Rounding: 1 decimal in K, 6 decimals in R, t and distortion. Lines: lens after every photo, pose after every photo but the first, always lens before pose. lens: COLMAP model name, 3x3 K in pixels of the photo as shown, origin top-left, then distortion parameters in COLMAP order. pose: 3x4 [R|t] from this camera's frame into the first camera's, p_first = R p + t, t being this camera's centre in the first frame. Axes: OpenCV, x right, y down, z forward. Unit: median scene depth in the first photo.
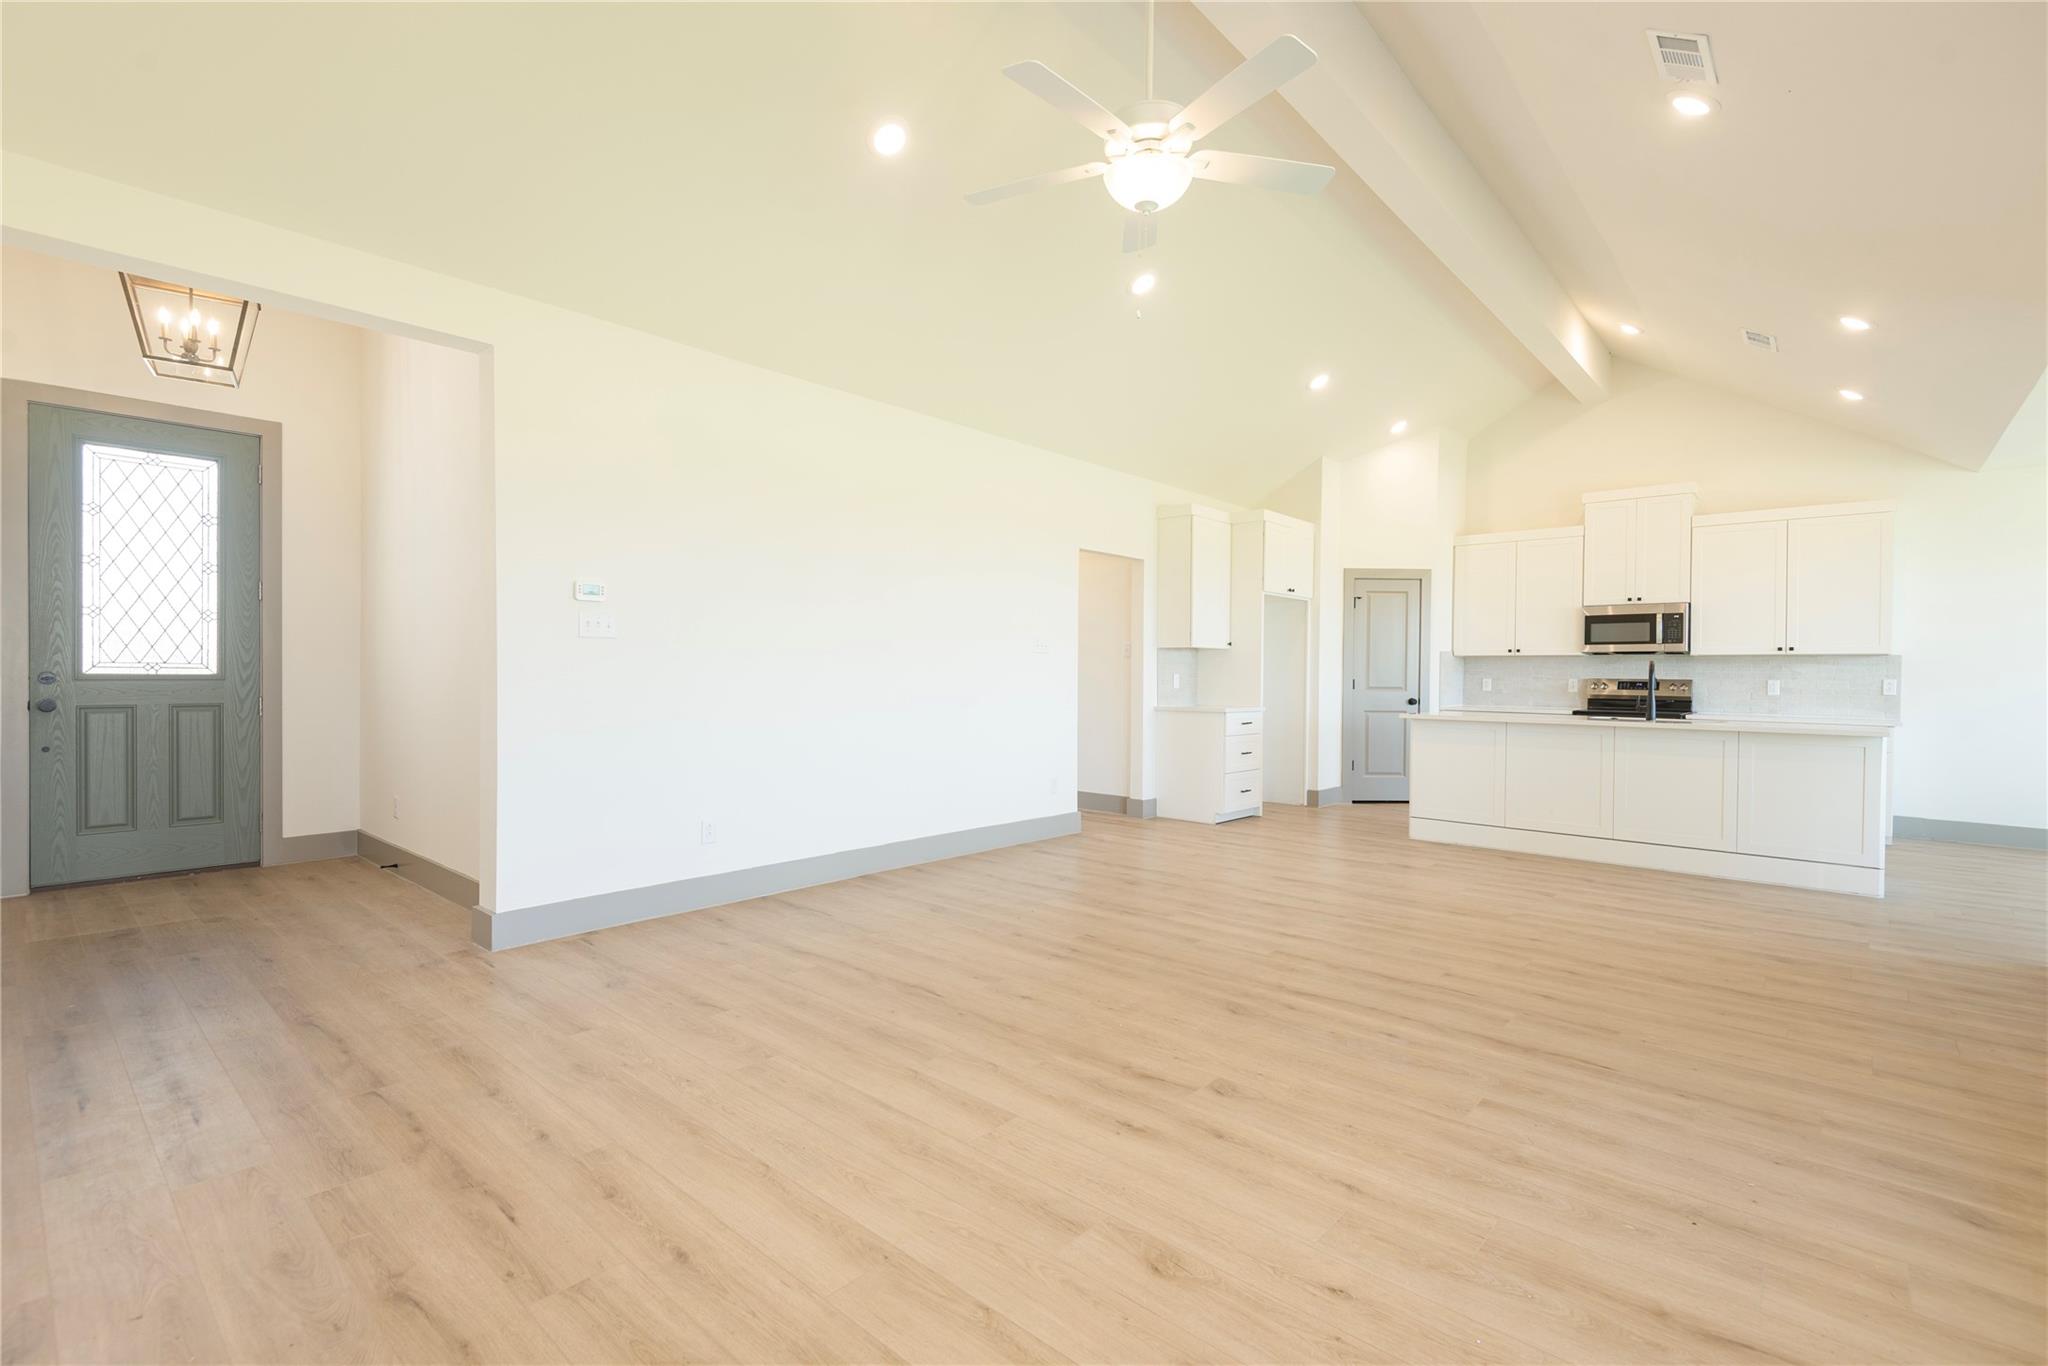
lens RADIAL K [[926.1, 0, 1016.2], [0, 926.1, 671.4], [0, 0, 1]] dist [0.019774, -0.006946]
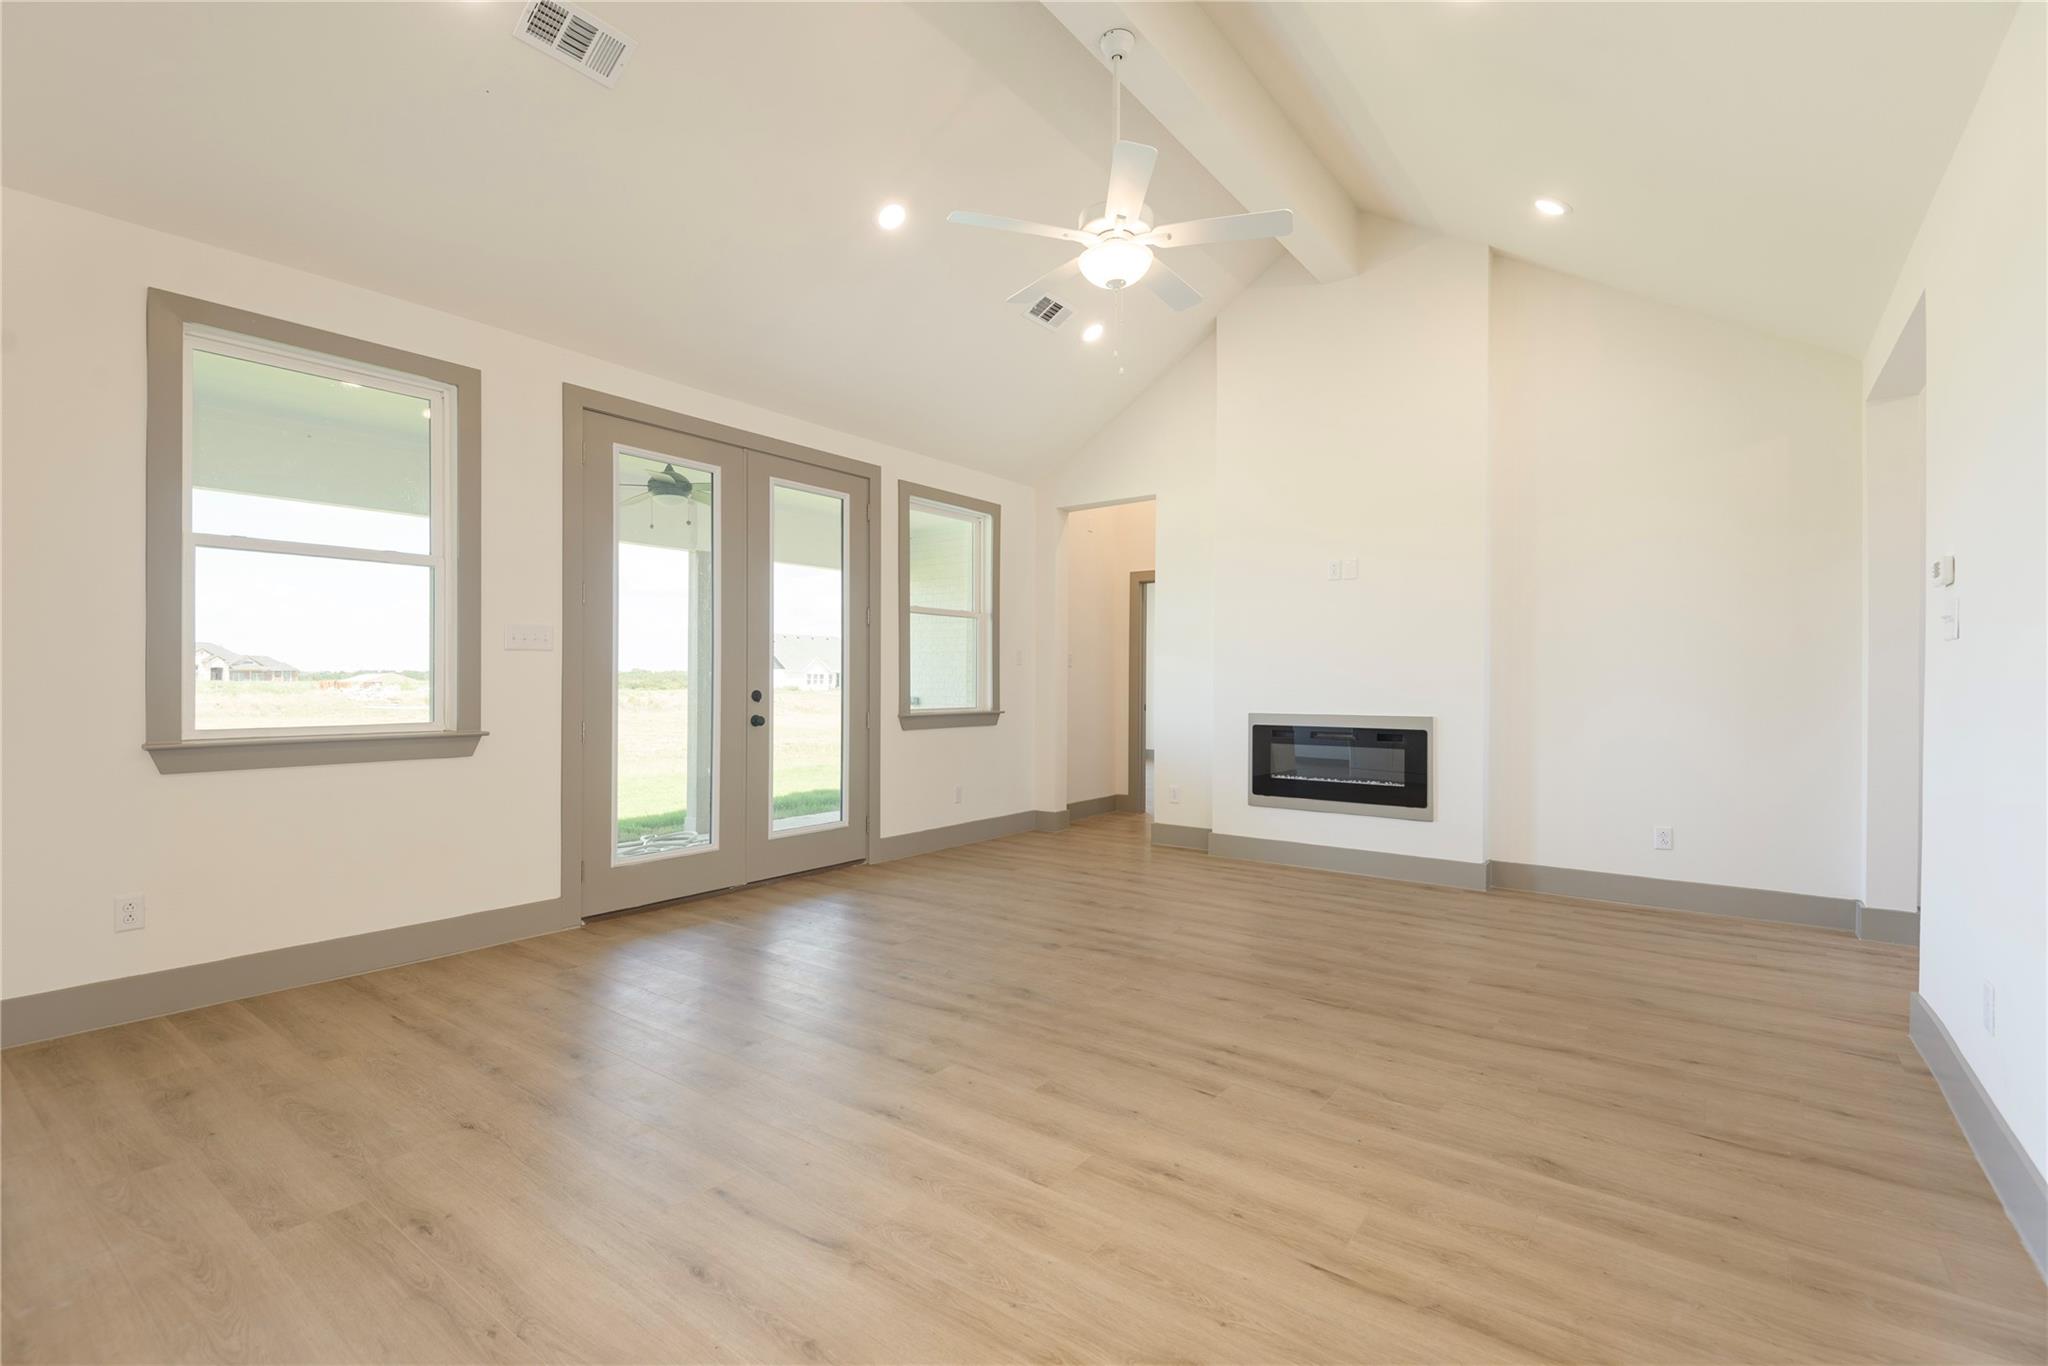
lens RADIAL K [[926.1, 0, 1017.2], [0, 926.1, 686.8], [0, 0, 1]] dist [0.019774, -0.006946]
pose [[-0.996406, -0.013930, -0.083551, 0.280096], [-0.014423, 0.999882, 0.005296, 0.003978], [0.083467, 0.006482, -0.996489, 1.708526]]
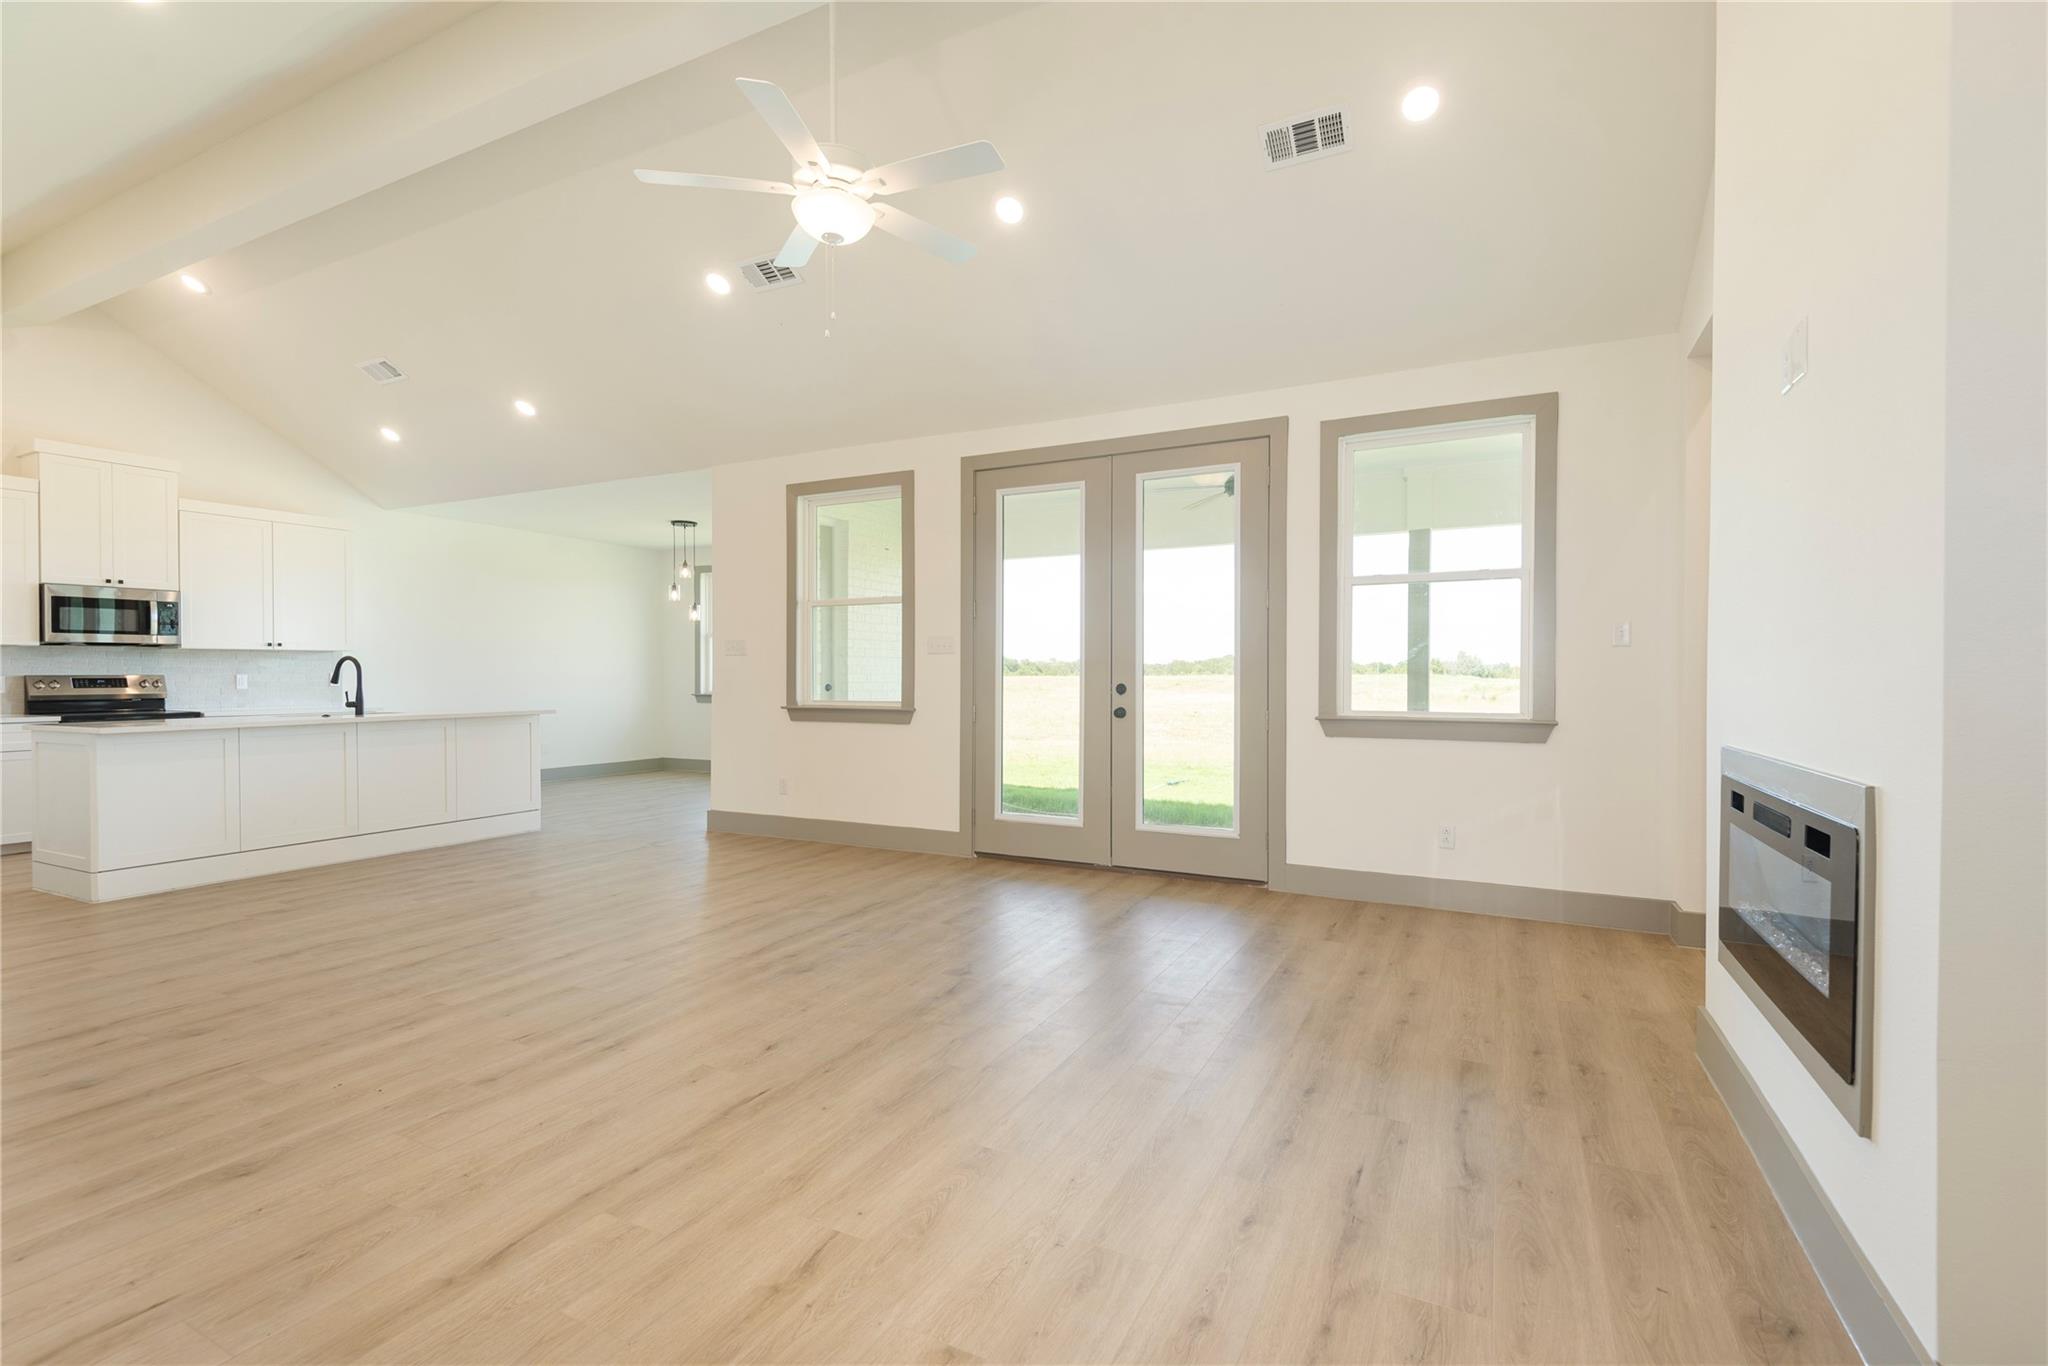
lens RADIAL K [[926.1, 0, 1021.8], [0, 926.1, 684.7], [0, 0, 1]] dist [0.019774, -0.006946]
pose [[-0.255355, -0.023607, 0.966559, -0.759078], [-0.000760, 0.999706, 0.024215, -0.009450], [-0.966847, 0.005449, -0.255298, 0.848382]]
